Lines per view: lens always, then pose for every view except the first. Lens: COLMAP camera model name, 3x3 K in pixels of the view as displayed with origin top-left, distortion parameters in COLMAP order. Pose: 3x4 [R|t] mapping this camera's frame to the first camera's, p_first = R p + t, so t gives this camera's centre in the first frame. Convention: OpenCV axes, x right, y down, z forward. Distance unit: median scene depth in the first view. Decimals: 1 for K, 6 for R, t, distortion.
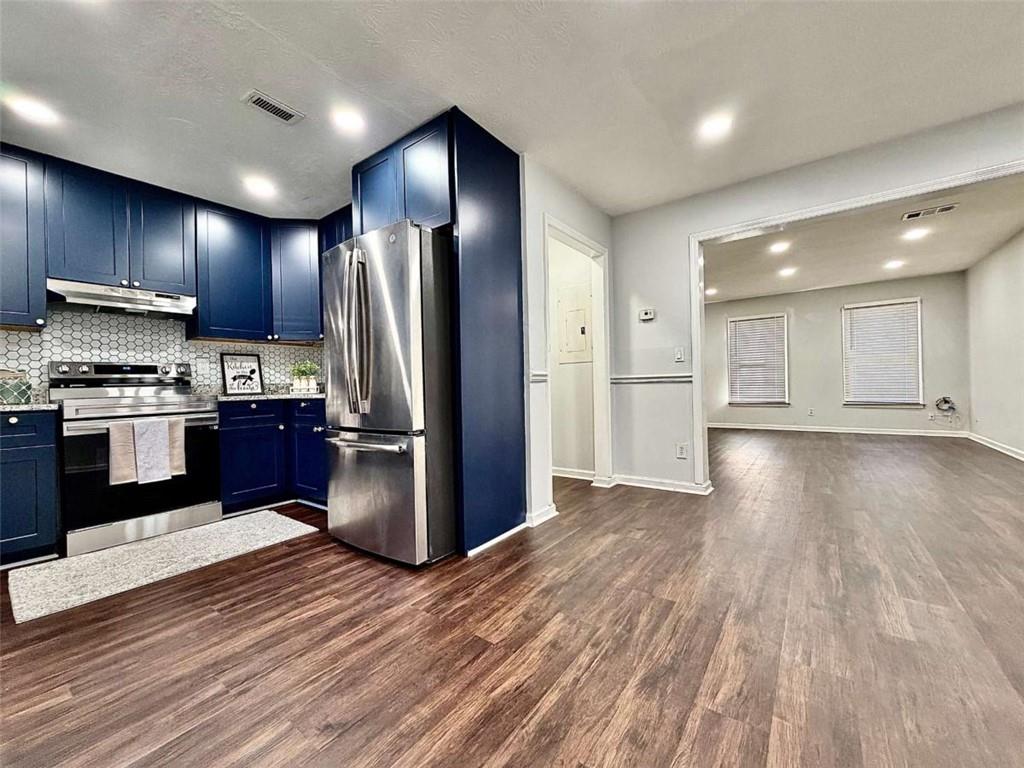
lens RADIAL K [[408.6, 0, 509.7], [0, 408.6, 383.9], [0, 0, 1]] dist [0.000464, 0.000142]
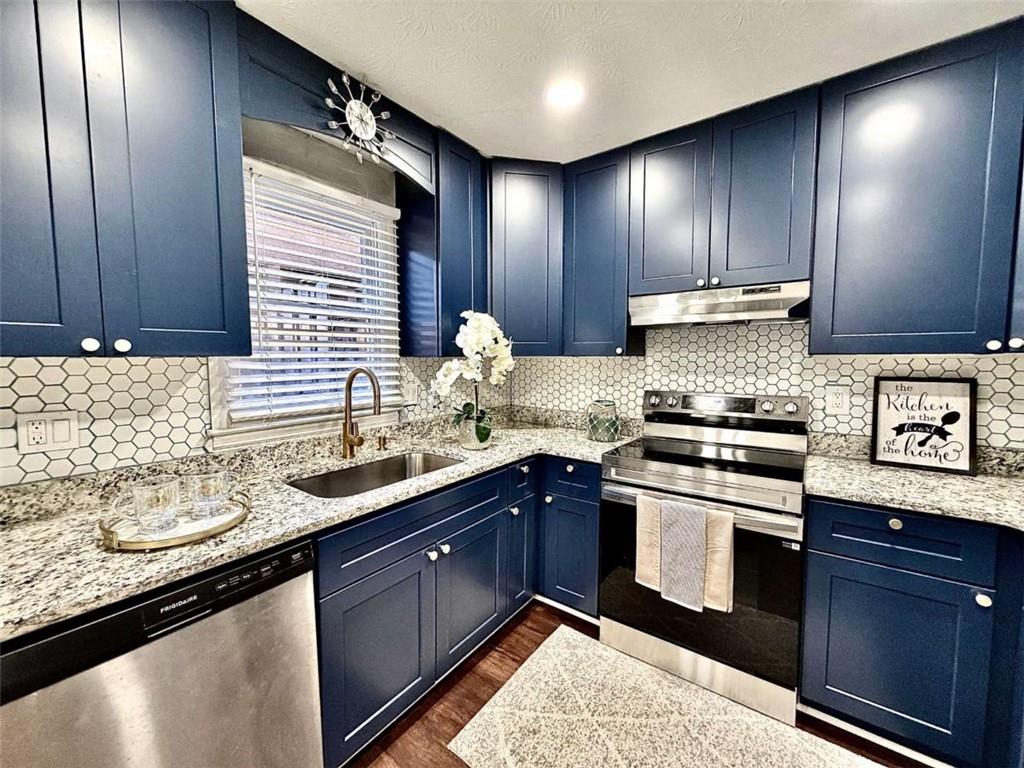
lens RADIAL K [[408.6, 0, 509.7], [0, 408.6, 383.9], [0, 0, 1]] dist [0.000464, 0.000142]
pose [[0.015556, 0.094195, -0.995432, -0.240921], [0.004856, 0.995534, 0.094281, -0.137246], [0.999867, -0.006300, 0.015029, 0.630628]]
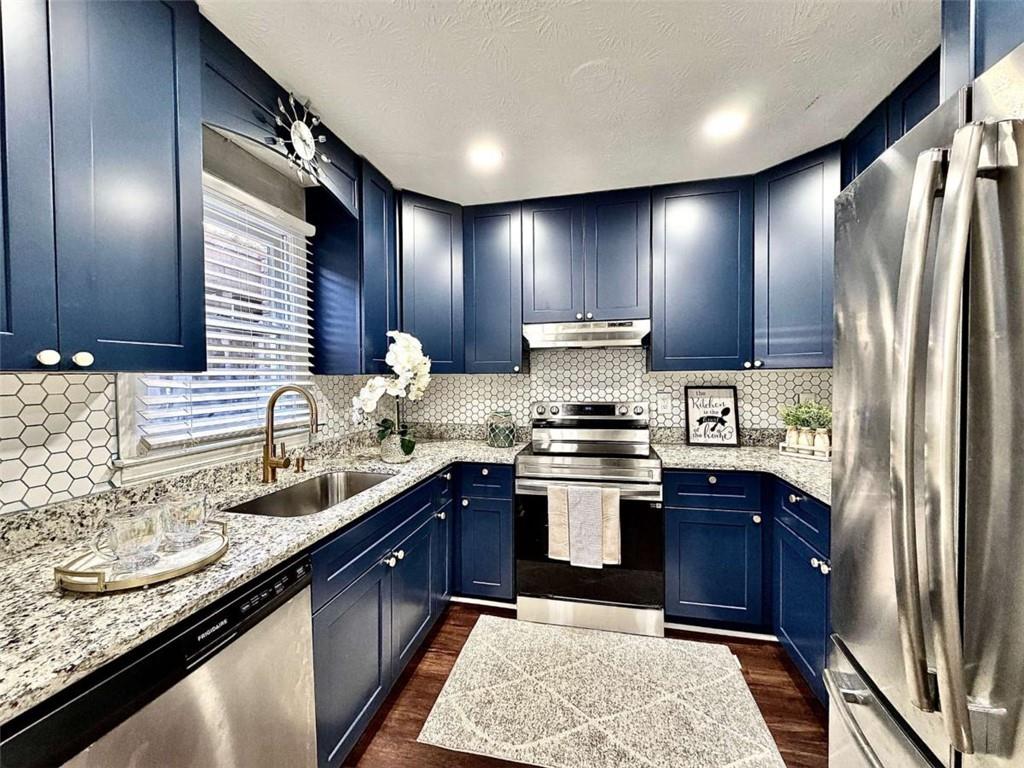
lens RADIAL K [[408.6, 0, 509.7], [0, 408.6, 383.9], [0, 0, 1]] dist [0.000464, 0.000142]
pose [[0.418267, 0.040638, -0.907415, -0.189571], [0.000557, 0.998987, 0.044995, -0.133529], [0.908324, -0.019325, 0.417821, 0.464125]]
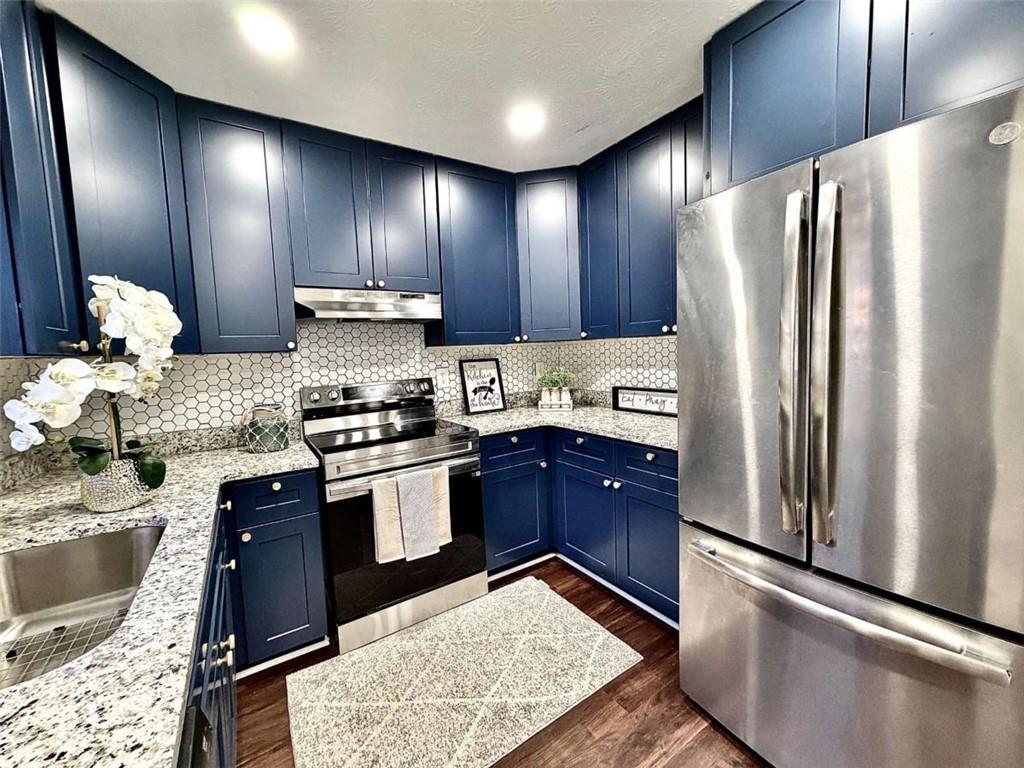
lens RADIAL K [[408.6, 0, 509.7], [0, 408.6, 383.9], [0, 0, 1]] dist [0.000464, 0.000142]
pose [[0.942868, 0.015853, -0.332788, -0.413011], [0.016506, 0.995418, 0.094182, -0.120985], [0.332756, -0.094294, 0.938287, 0.334229]]
